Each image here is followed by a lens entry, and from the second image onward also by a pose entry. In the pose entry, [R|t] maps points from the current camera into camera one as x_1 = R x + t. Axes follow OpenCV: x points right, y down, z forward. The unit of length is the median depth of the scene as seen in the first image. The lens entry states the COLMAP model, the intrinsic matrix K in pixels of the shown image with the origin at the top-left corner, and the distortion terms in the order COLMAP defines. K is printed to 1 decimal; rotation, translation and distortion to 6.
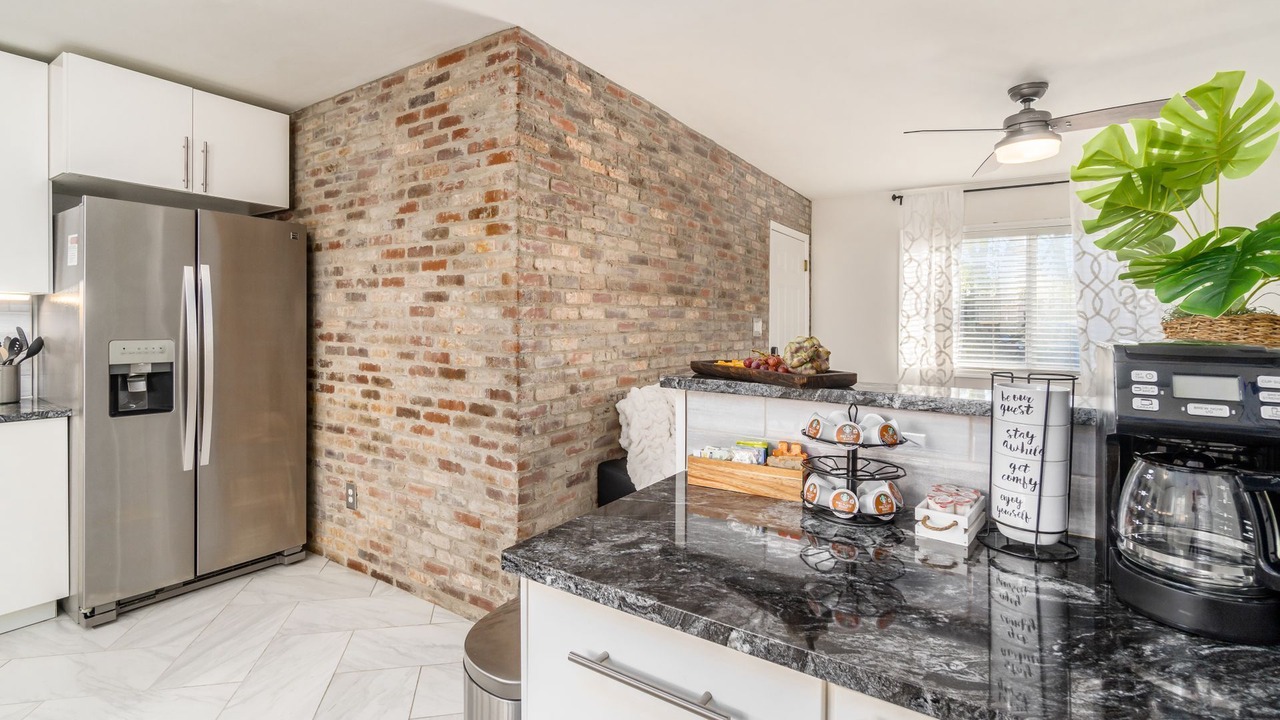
lens RADIAL K [[590.8, 0, 625.1], [0, 590.8, 321.7], [0, 0, 1]] dist [-0.005522, 0.002380]
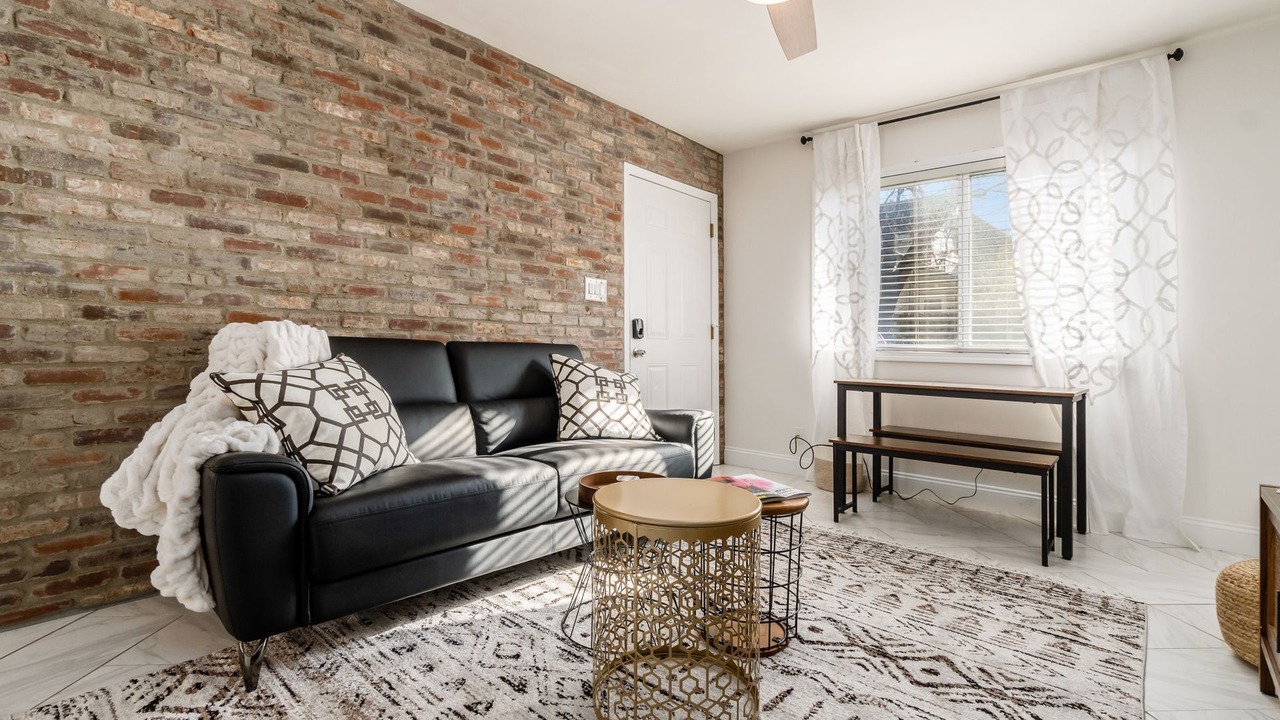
lens RADIAL K [[590.8, 0, 668.1], [0, 590.8, 348.7], [0, 0, 1]] dist [-0.005522, 0.002380]
pose [[0.995417, 0.005422, -0.095481, 0.538497], [-0.005393, 0.999985, 0.000556, 0.120685], [0.095482, -0.000038, 0.995431, 0.264098]]
